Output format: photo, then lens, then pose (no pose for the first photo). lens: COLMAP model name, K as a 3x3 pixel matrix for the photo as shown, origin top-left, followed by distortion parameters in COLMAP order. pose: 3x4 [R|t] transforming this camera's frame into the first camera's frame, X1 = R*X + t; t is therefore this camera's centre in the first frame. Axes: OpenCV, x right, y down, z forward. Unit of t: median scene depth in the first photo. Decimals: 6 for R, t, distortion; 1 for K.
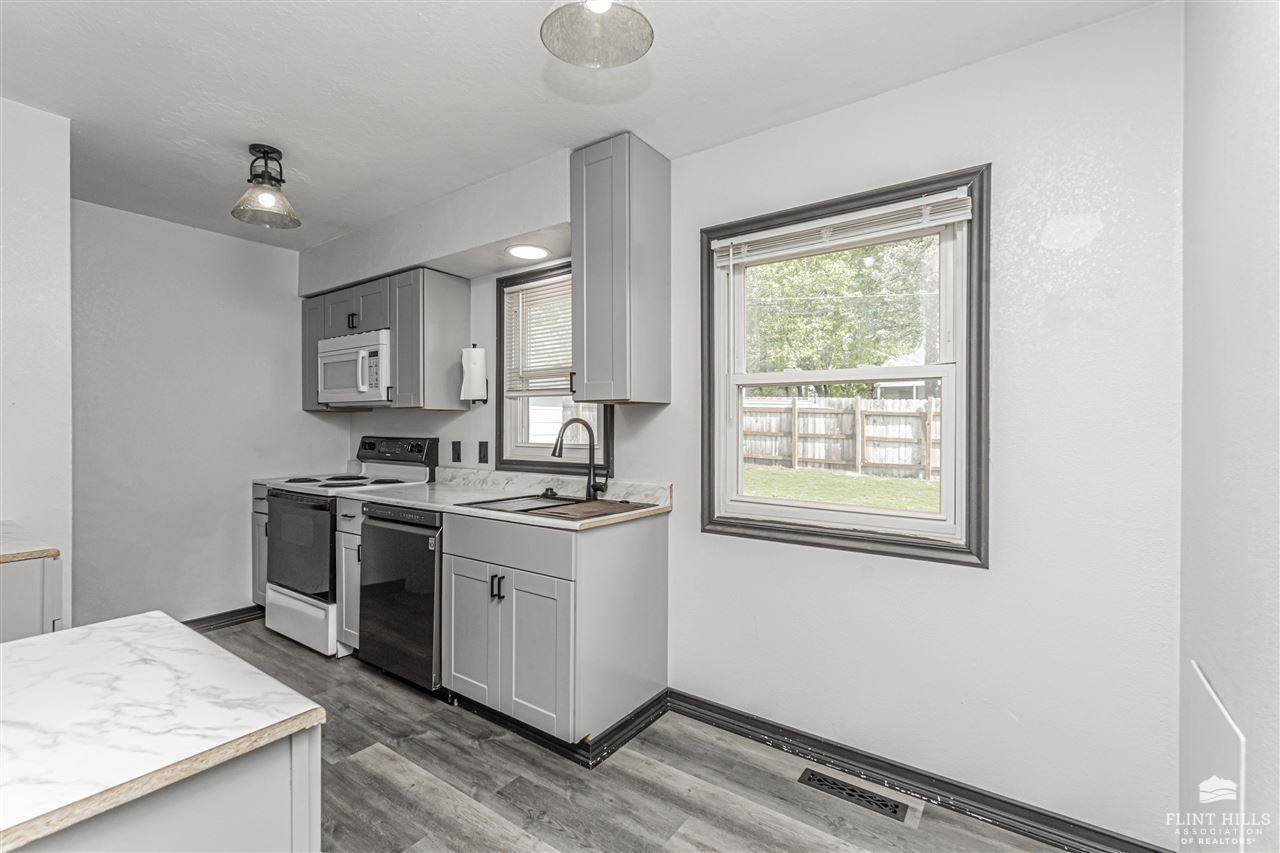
lens RADIAL K [[563.3, 0, 641.2], [0, 563.3, 426.3], [0, 0, 1]] dist [0.001206, 0.000542]
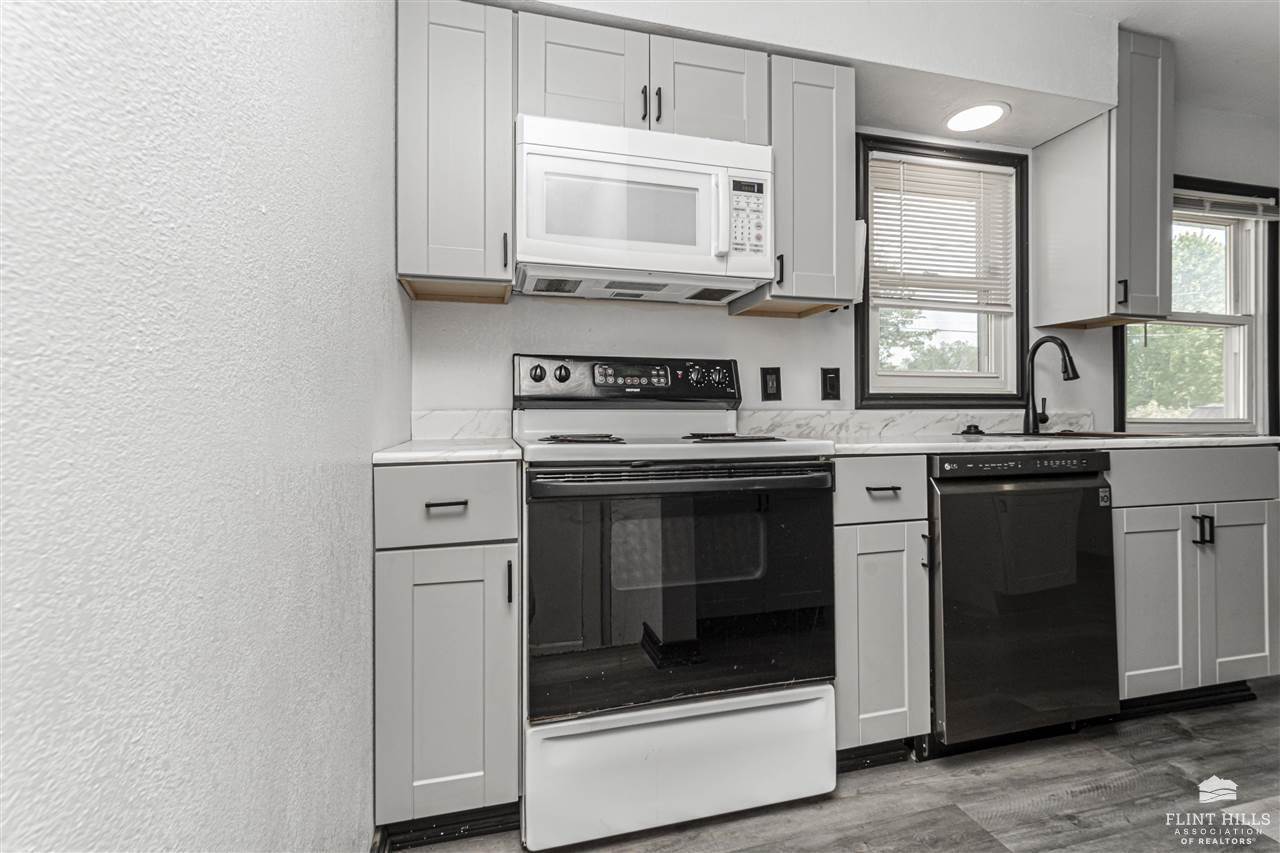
lens RADIAL K [[563.3, 0, 666.0], [0, 563.3, 403.9], [0, 0, 1]] dist [0.001206, 0.000542]
pose [[0.641766, 0.005413, 0.766882, -1.041994], [0.003796, 0.999940, -0.010235, 0.086437], [-0.766891, 0.009480, 0.641707, 0.822081]]
